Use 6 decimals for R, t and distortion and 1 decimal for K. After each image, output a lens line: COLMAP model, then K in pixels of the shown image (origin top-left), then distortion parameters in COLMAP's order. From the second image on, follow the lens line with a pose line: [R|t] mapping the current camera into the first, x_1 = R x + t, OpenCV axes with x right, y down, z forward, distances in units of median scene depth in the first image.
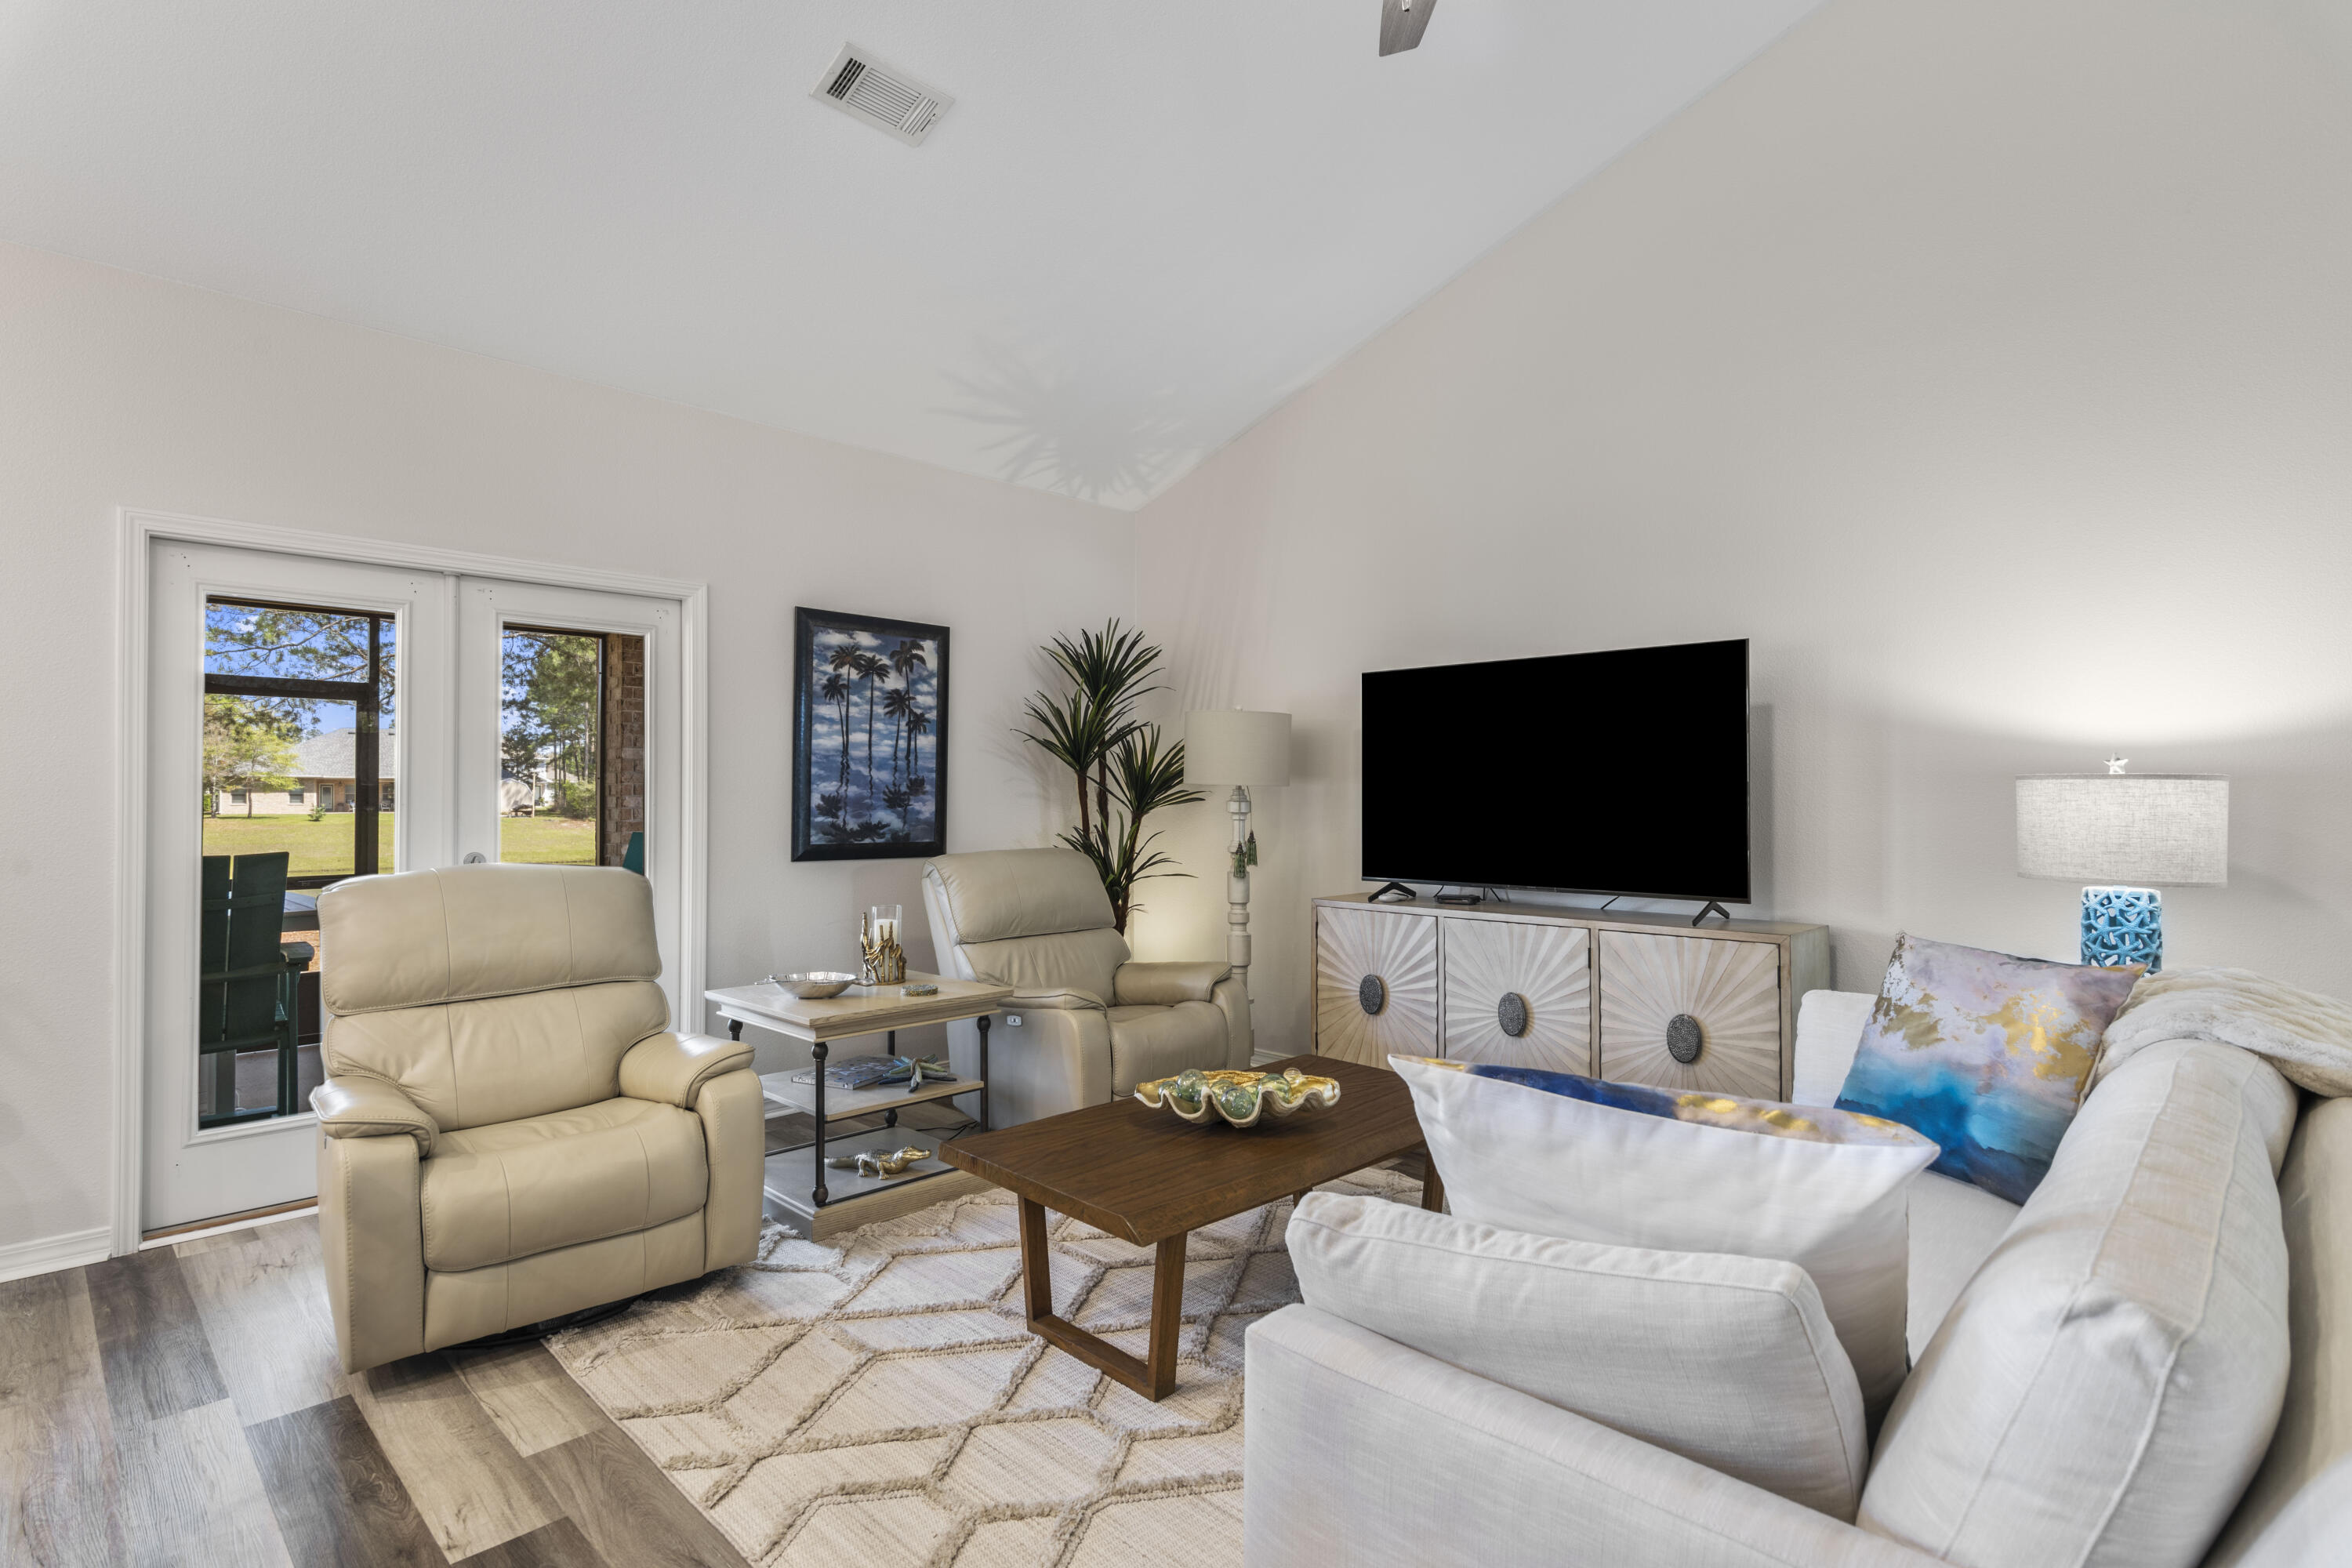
lens RADIAL K [[1140.7, 0, 1170.2], [0, 1140.7, 790.2], [0, 0, 1]] dist [0.002513, 0.000393]
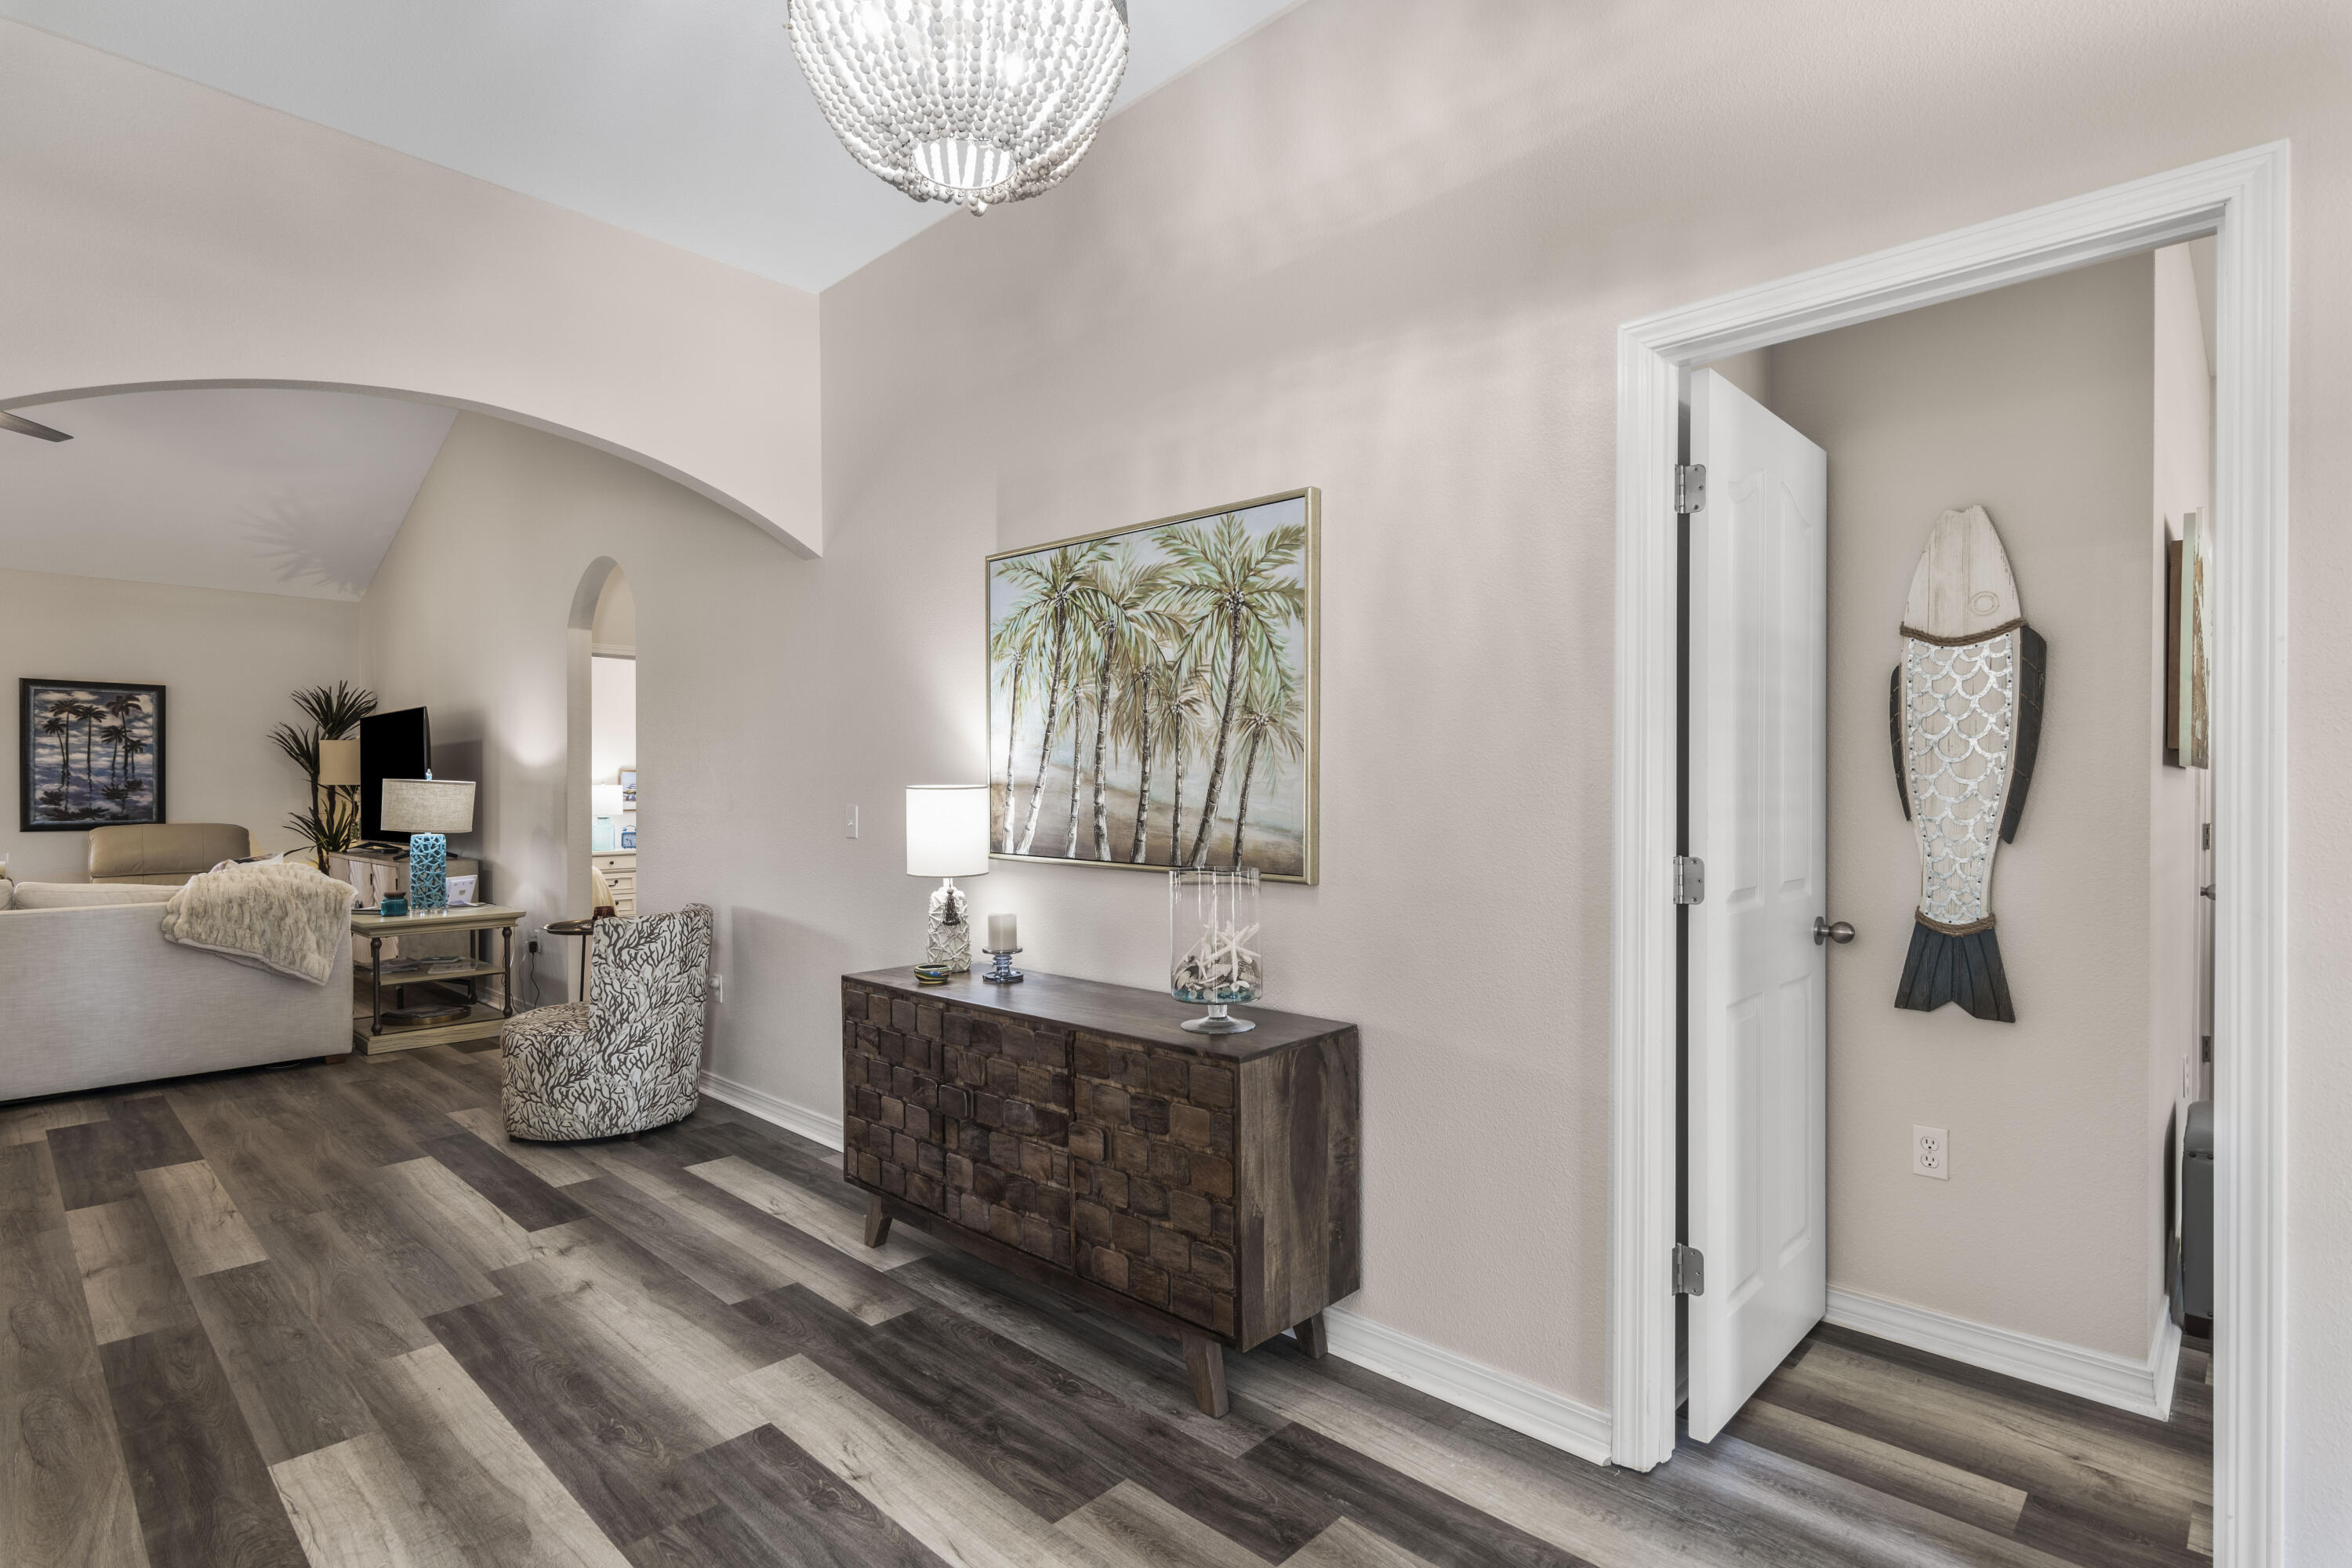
lens RADIAL K [[1144.9, 0, 1177.8], [0, 1144.9, 793.9], [0, 0, 1]] dist [0.000595, -0.000953]
pose [[0.999747, -0.006096, 0.021652, 1.294589], [0.005832, 0.999908, 0.012245, -0.003280], [-0.021724, -0.012115, 0.999691, -0.688758]]
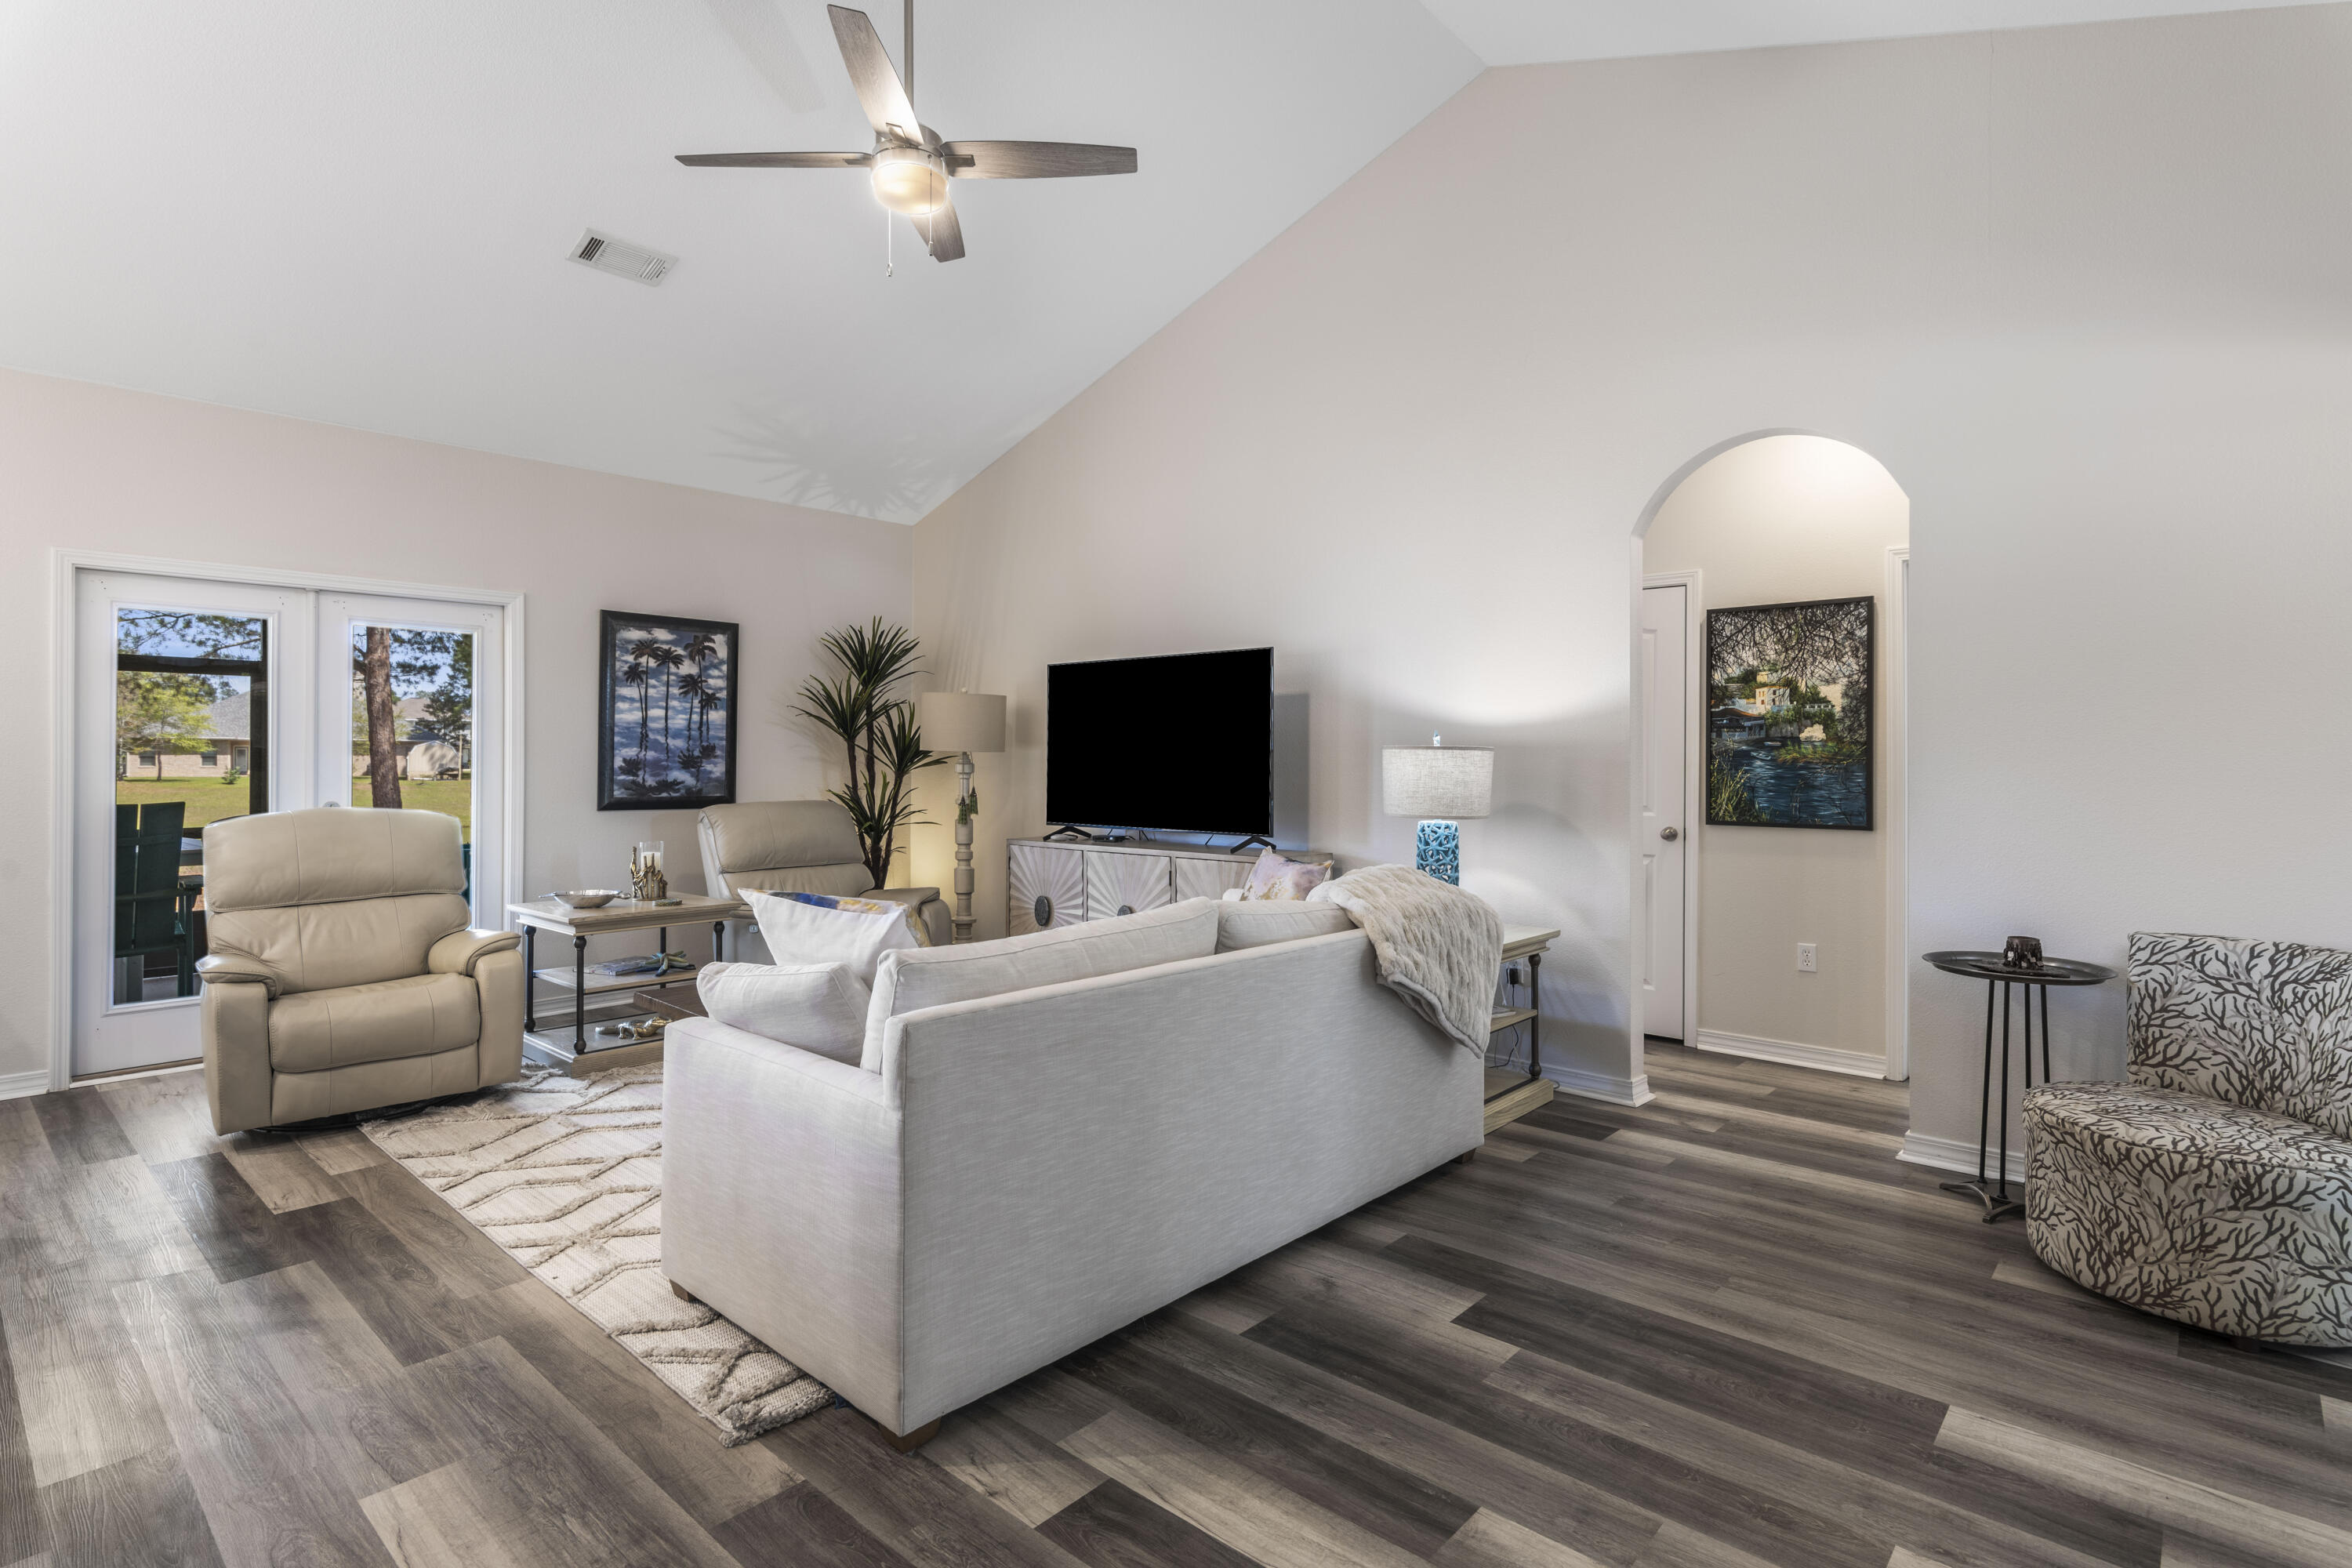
lens RADIAL K [[1157.1, 0, 1178.2], [0, 1157.1, 760.6], [0, 0, 1]] dist [0.004641, 0.000059]
pose [[0.999117, 0.001729, 0.041977, 0.254972], [-0.001963, 0.999983, 0.005529, -0.001538], [-0.041967, -0.005606, 0.999103, -0.309358]]
